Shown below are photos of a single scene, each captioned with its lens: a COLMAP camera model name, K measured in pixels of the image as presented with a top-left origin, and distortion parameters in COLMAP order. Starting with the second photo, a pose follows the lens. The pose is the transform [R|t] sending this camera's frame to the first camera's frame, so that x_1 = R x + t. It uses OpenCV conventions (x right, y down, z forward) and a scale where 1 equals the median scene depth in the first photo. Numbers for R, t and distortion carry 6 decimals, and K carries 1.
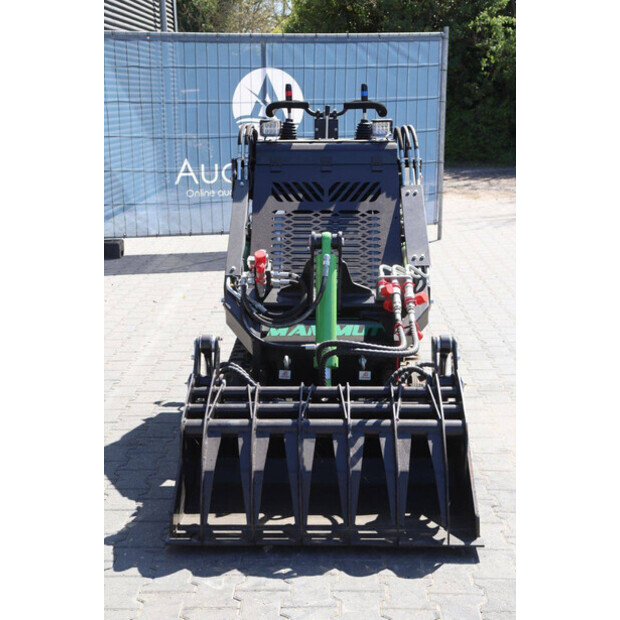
lens RADIAL K [[1032.2, 0, 308.2], [0, 1032.2, 311.0], [0, 0, 1]] dist [0.179854, 0.000000]
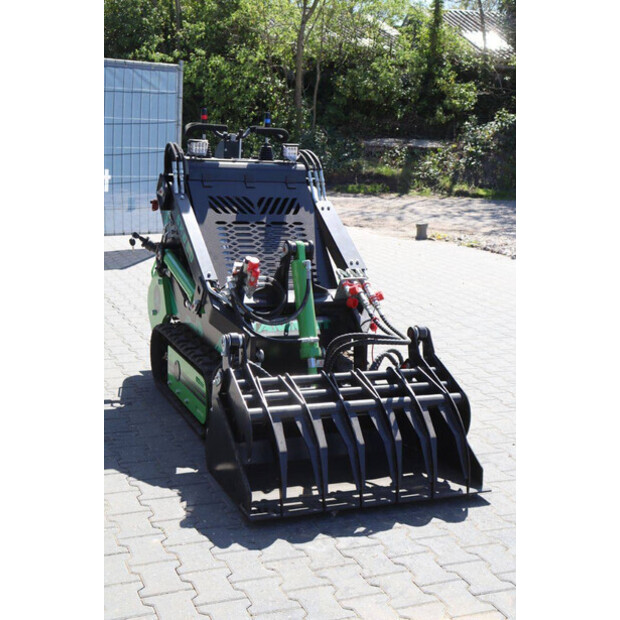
lens RADIAL K [[949.5, 0, 311.0], [0, 949.5, 303.8], [0, 0, 1]] dist [0.091277, 0.000000]
pose [[0.916202, -0.026747, 0.399824, -0.387733], [0.031756, 0.999478, -0.005908, 0.000483], [-0.399457, 0.018109, 0.916573, 0.028575]]
